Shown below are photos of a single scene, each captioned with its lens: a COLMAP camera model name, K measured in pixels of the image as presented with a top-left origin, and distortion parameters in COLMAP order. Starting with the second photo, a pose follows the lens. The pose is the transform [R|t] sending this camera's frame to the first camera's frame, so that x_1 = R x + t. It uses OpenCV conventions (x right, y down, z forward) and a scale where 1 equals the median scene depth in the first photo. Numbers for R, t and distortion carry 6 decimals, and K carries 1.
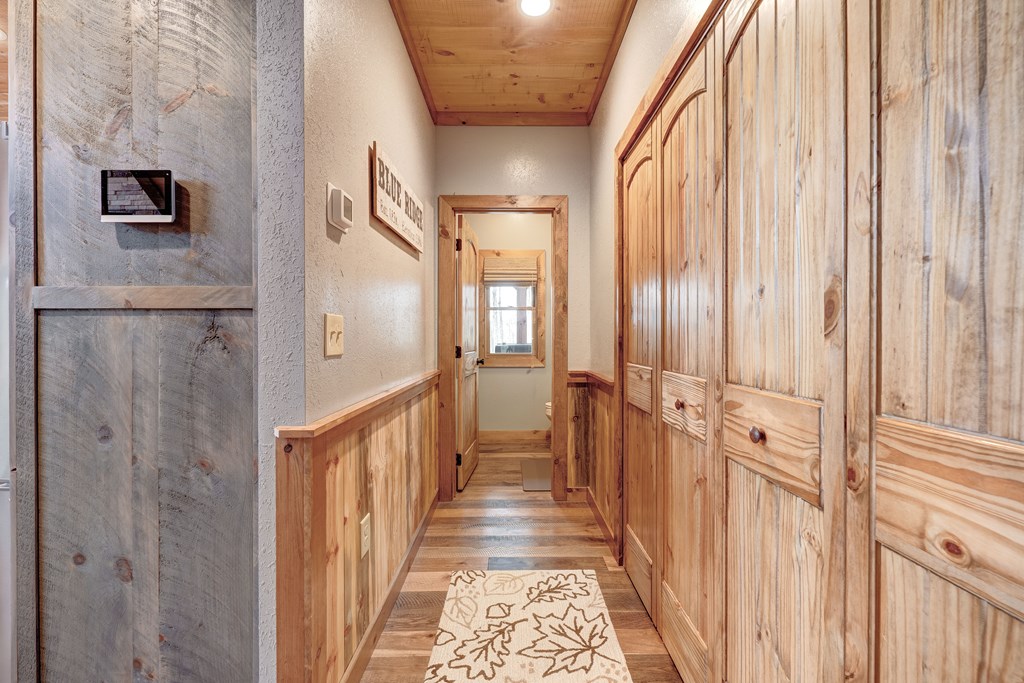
lens RADIAL K [[418.7, 0, 513.1], [0, 418.7, 339.8], [0, 0, 1]] dist [0.005202, 0.000719]
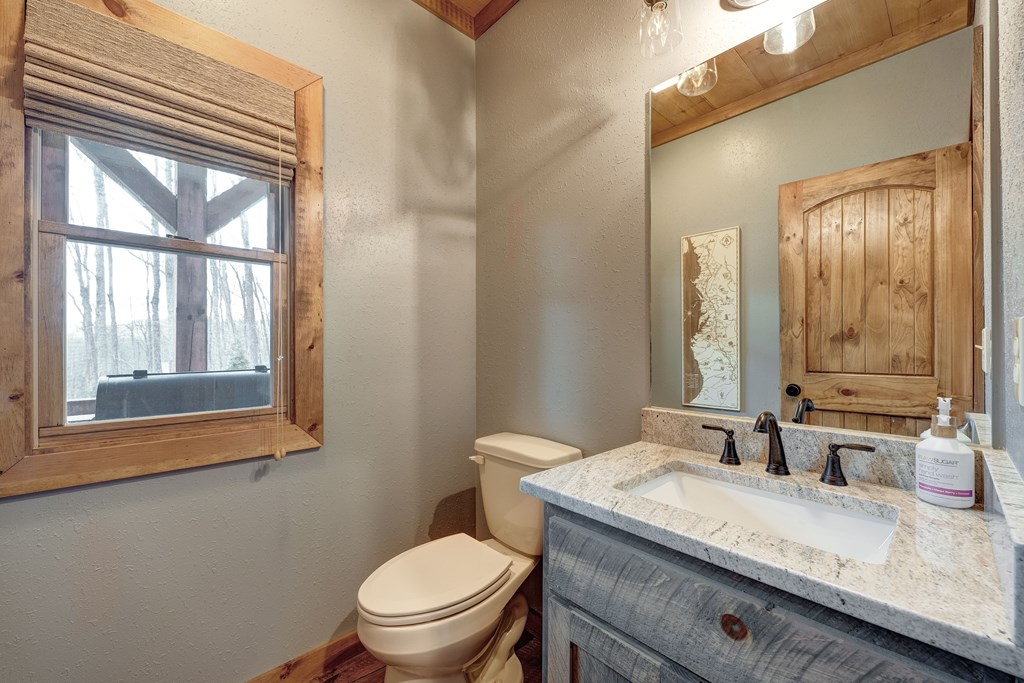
lens RADIAL K [[418.7, 0, 511.6], [0, 418.7, 334.1], [0, 0, 1]] dist [0.005202, 0.000719]
pose [[0.728895, -0.001591, 0.684624, -0.037783], [0.008087, 0.999948, -0.006285, -0.018062], [-0.684578, 0.010118, 0.728870, 0.686758]]
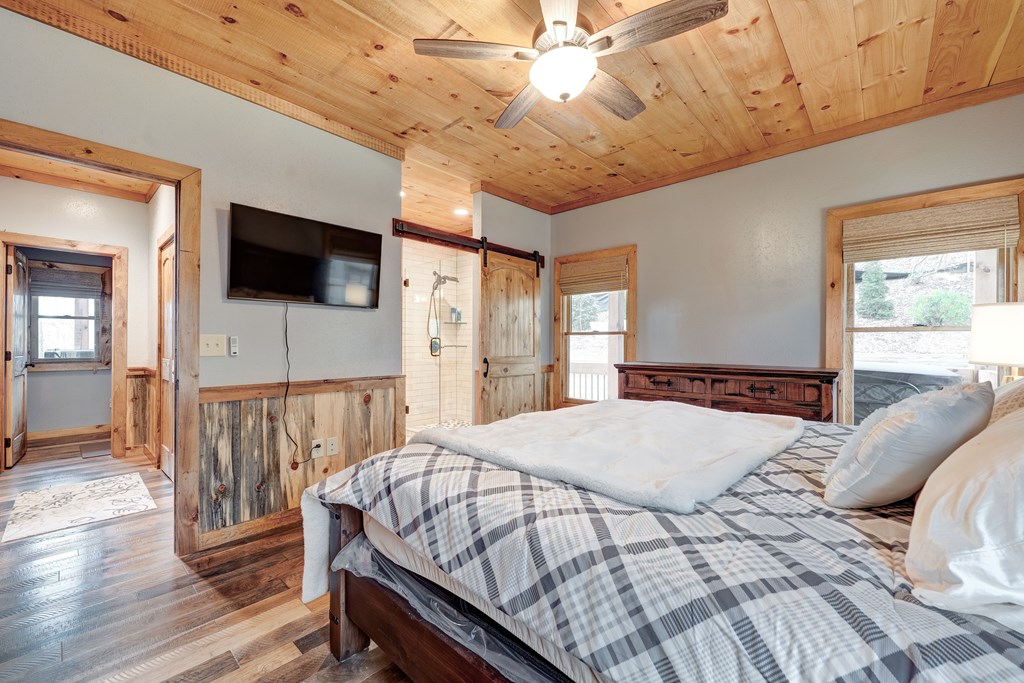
lens RADIAL K [[418.7, 0, 511.6], [0, 418.7, 343.1], [0, 0, 1]] dist [0.005202, 0.000719]
pose [[0.685134, 0.003572, 0.728409, -0.020378], [-0.000855, 0.999991, -0.004099, -0.005826], [-0.728417, 0.002186, 0.685131, -0.990313]]
